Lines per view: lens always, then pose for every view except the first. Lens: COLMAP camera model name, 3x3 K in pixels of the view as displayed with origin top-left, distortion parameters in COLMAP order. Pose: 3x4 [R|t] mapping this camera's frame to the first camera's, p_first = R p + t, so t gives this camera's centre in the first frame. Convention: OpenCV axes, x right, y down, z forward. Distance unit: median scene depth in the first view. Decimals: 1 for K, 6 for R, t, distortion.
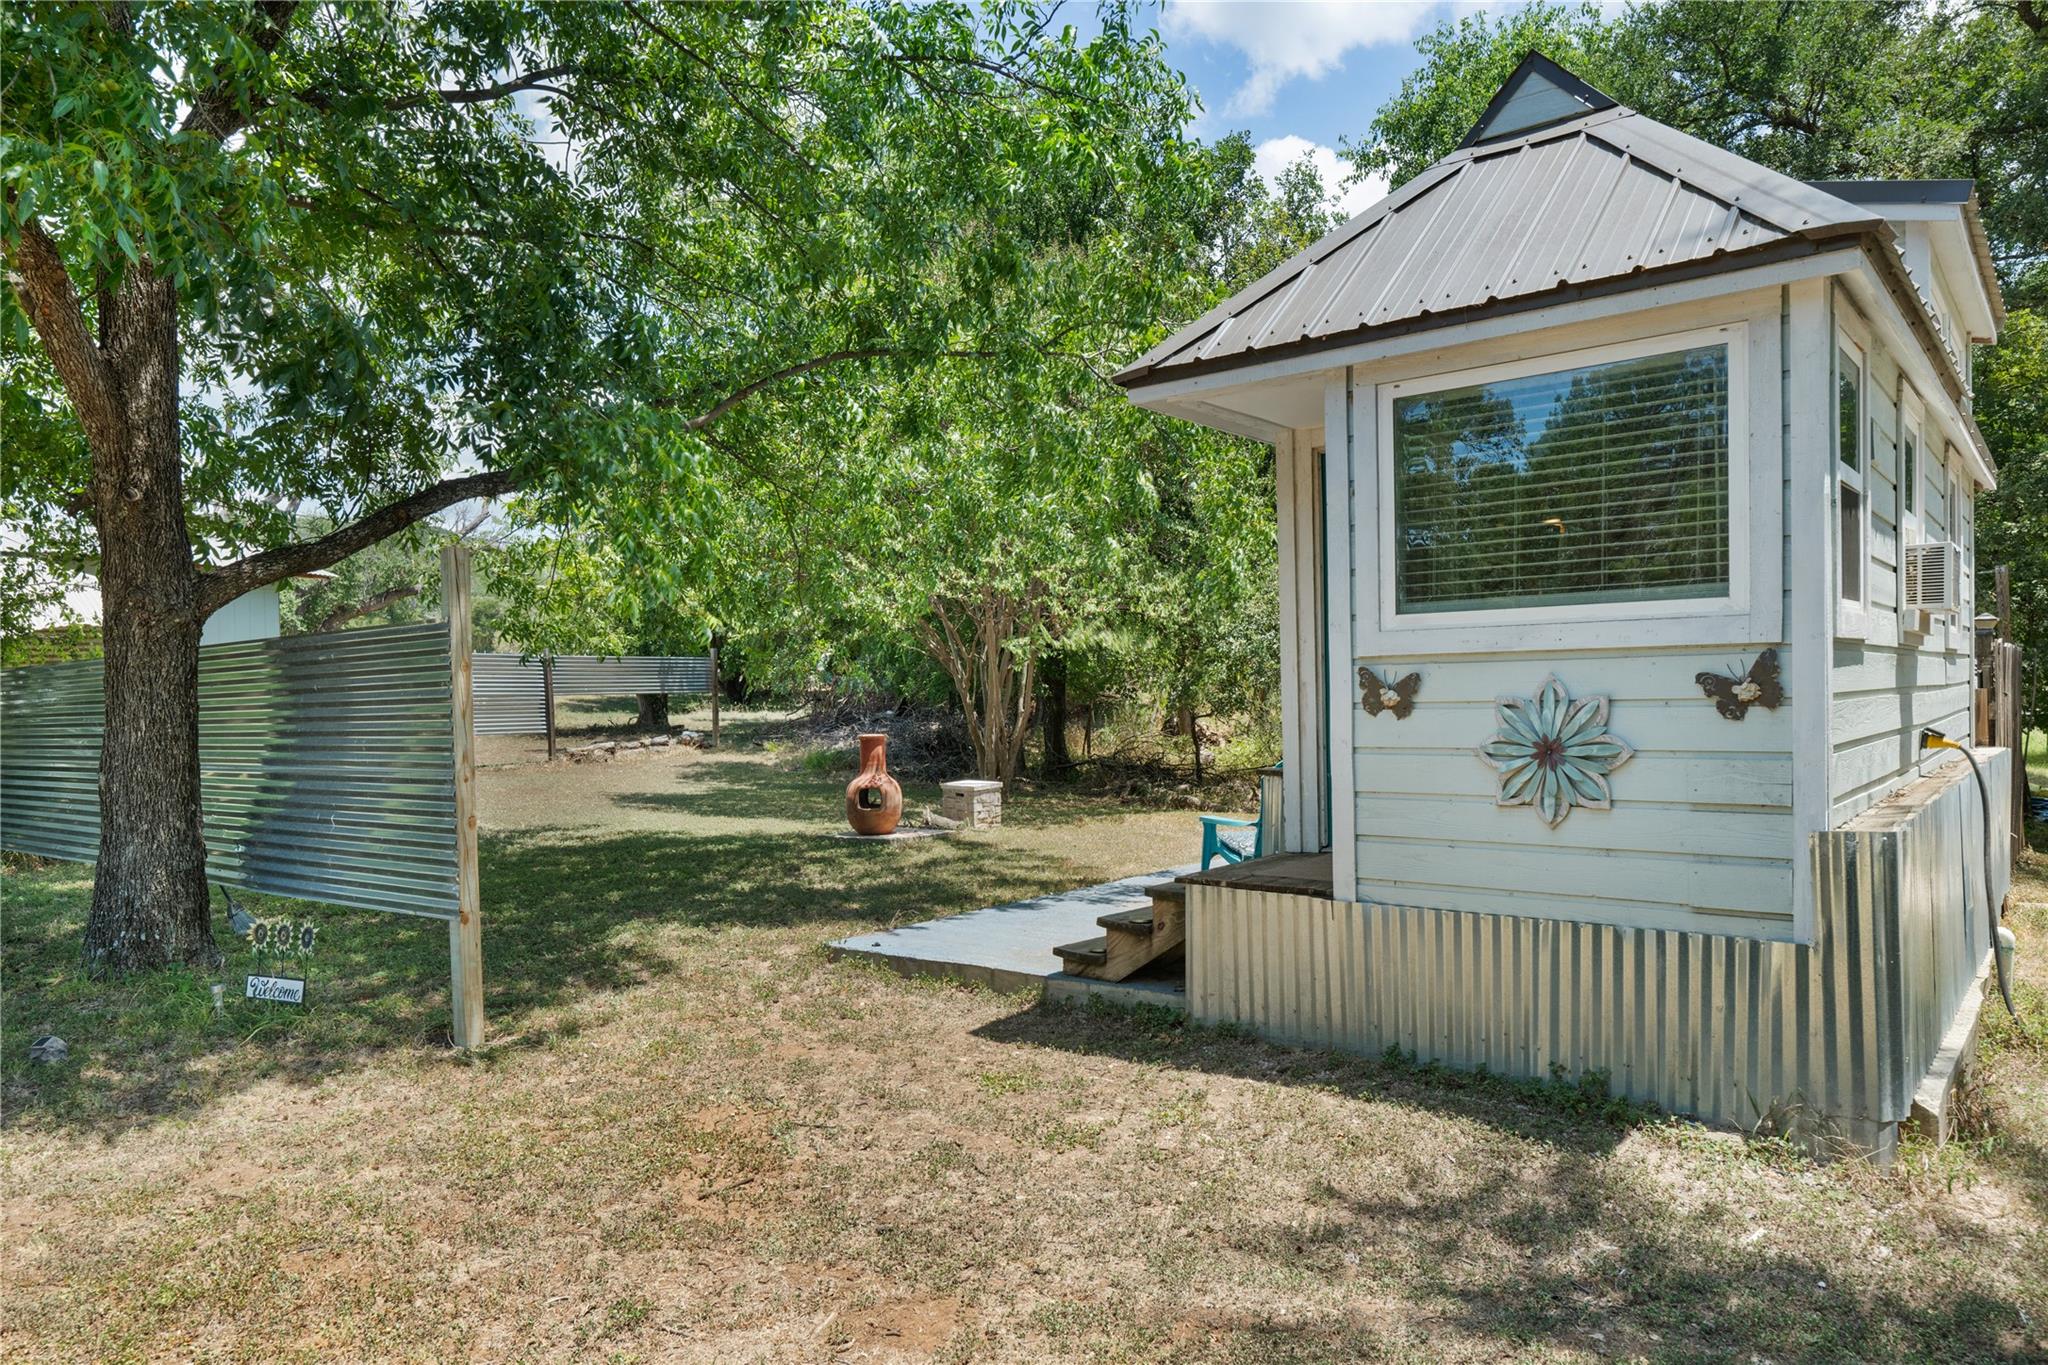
lens RADIAL K [[1312.0, 0, 1025.6], [0, 1312.0, 736.9], [0, 0, 1]] dist [-0.000936, -0.000473]
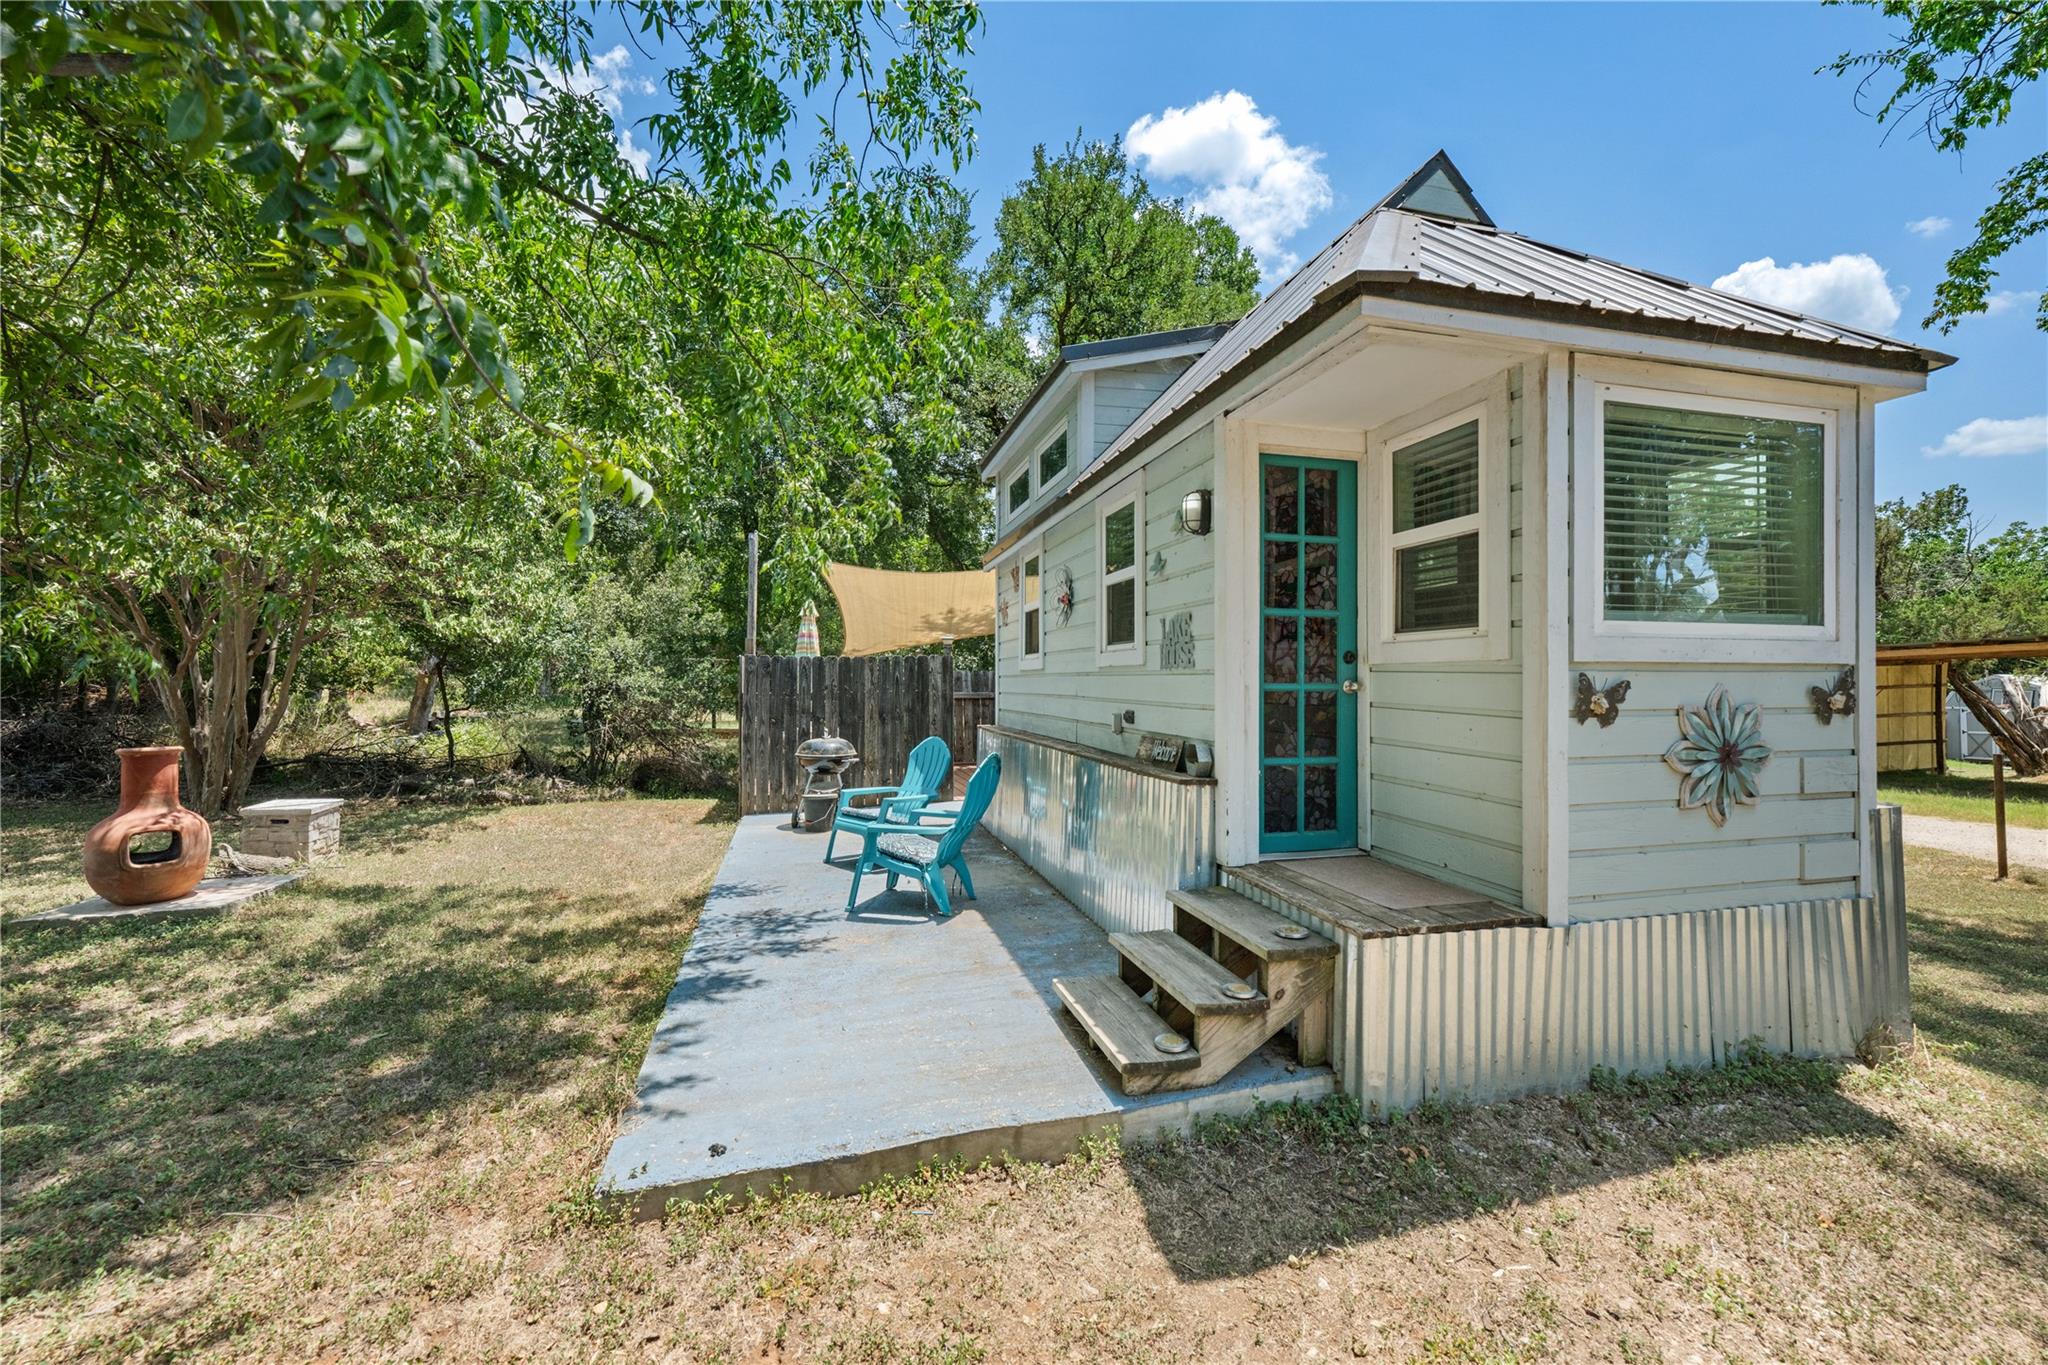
lens RADIAL K [[818.6, 0, 1016.1], [0, 818.6, 673.0], [0, 0, 1]] dist [-0.001287, 0.000169]
pose [[0.592072, 0.025530, 0.805481, -0.460027], [0.015839, 0.998936, -0.043304, -0.034301], [-0.805730, 0.038397, 0.591038, 0.991625]]
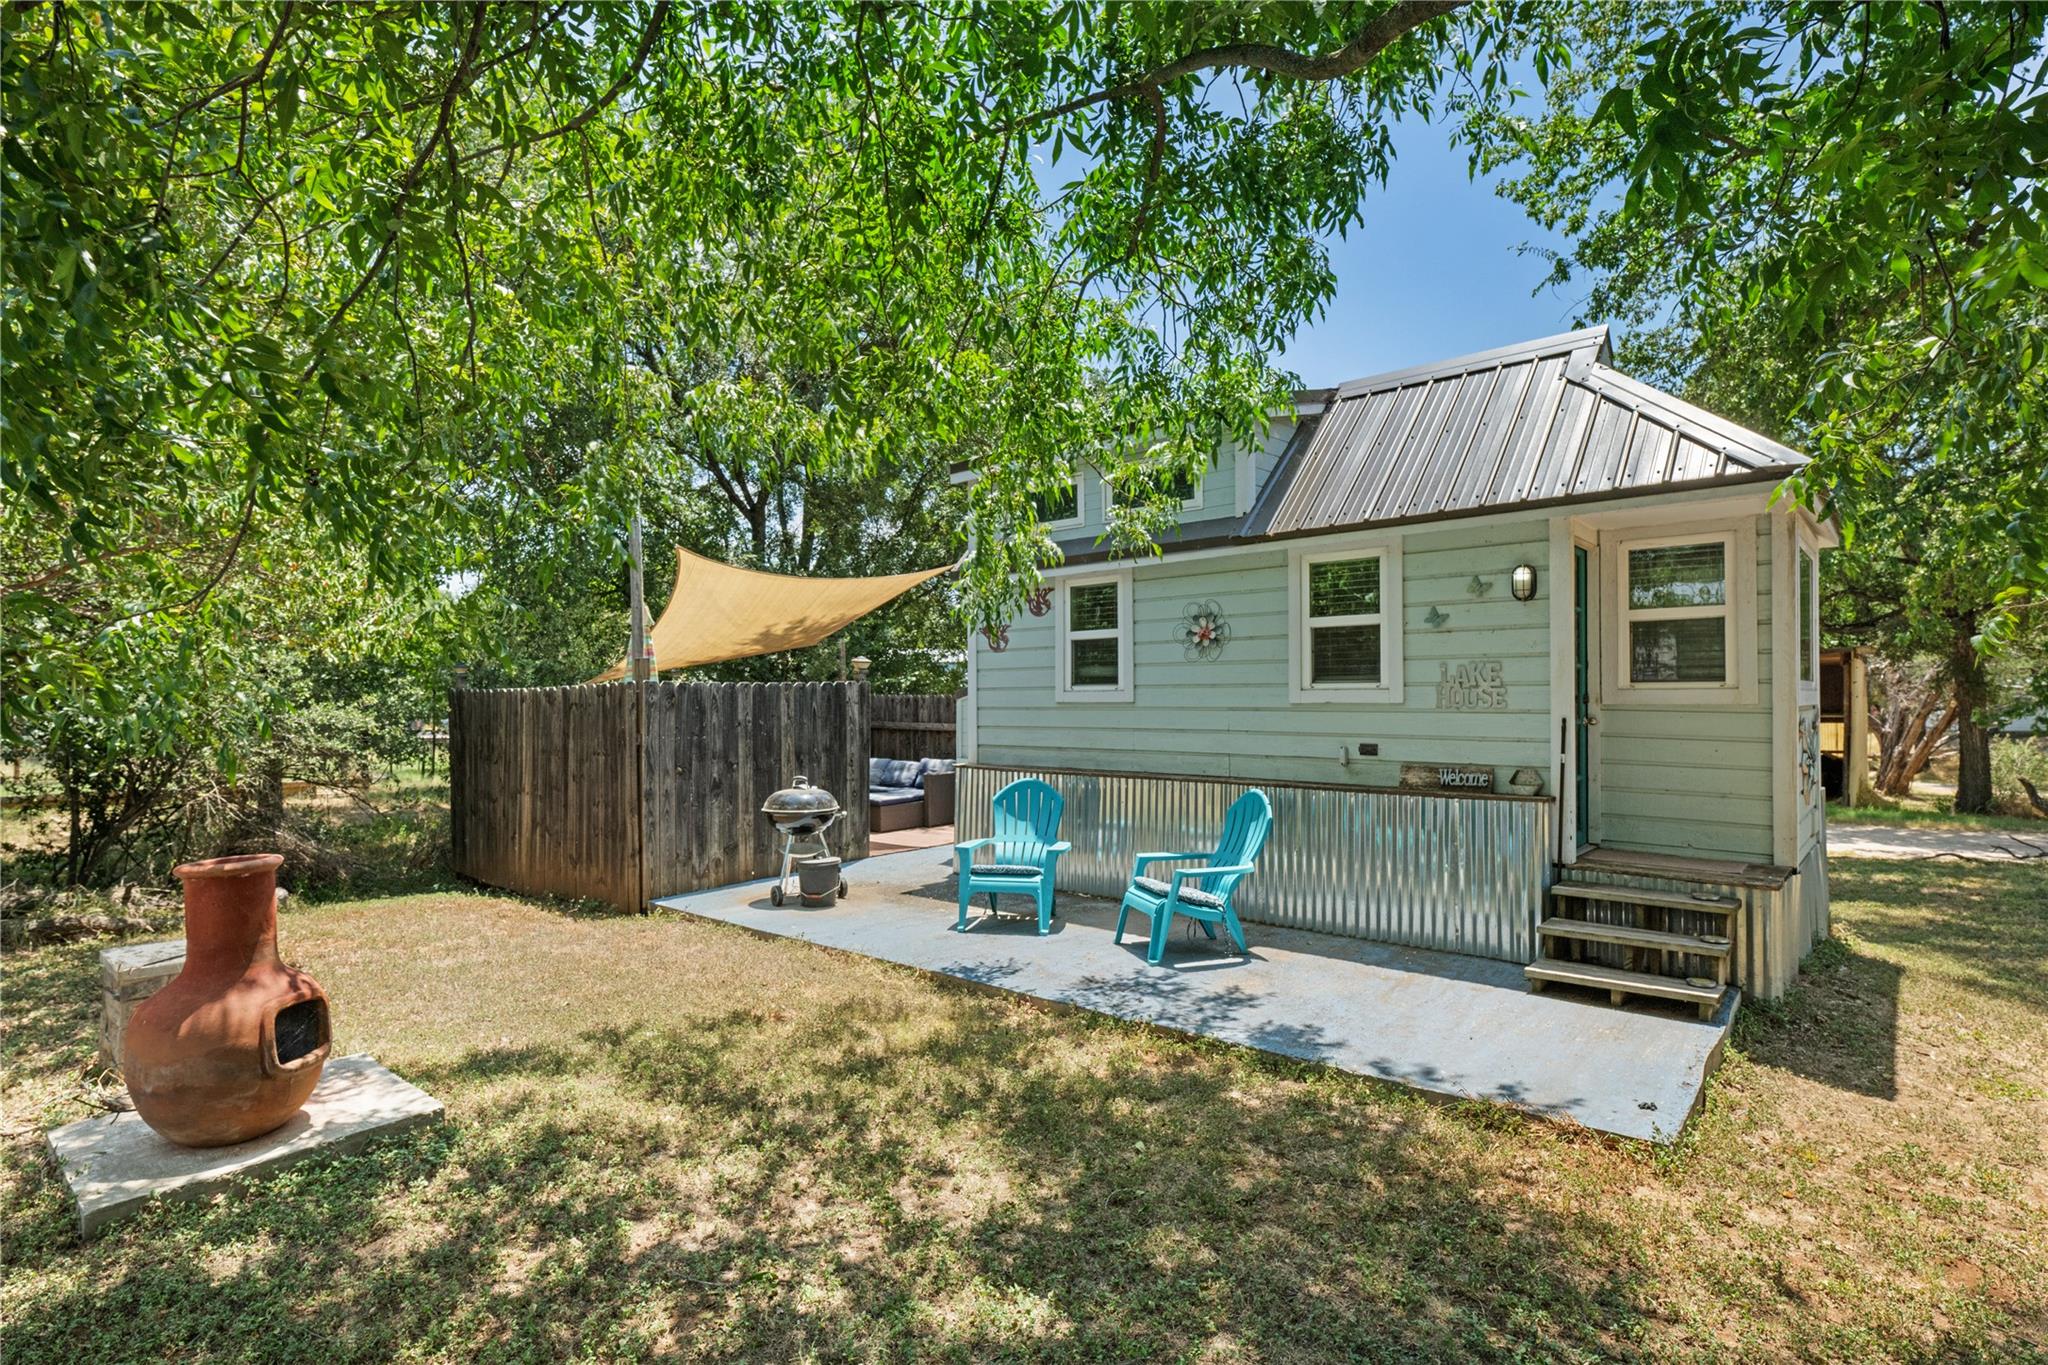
lens RADIAL K [[1018.9, 0, 1025.7], [0, 1018.9, 682.1], [0, 0, 1]] dist [0.011168, 0.000121]
pose [[0.028752, 0.024236, 0.999293, -0.969531], [0.033024, 0.999137, -0.025182, -0.093364], [-0.999041, 0.033724, 0.027926, 1.896197]]
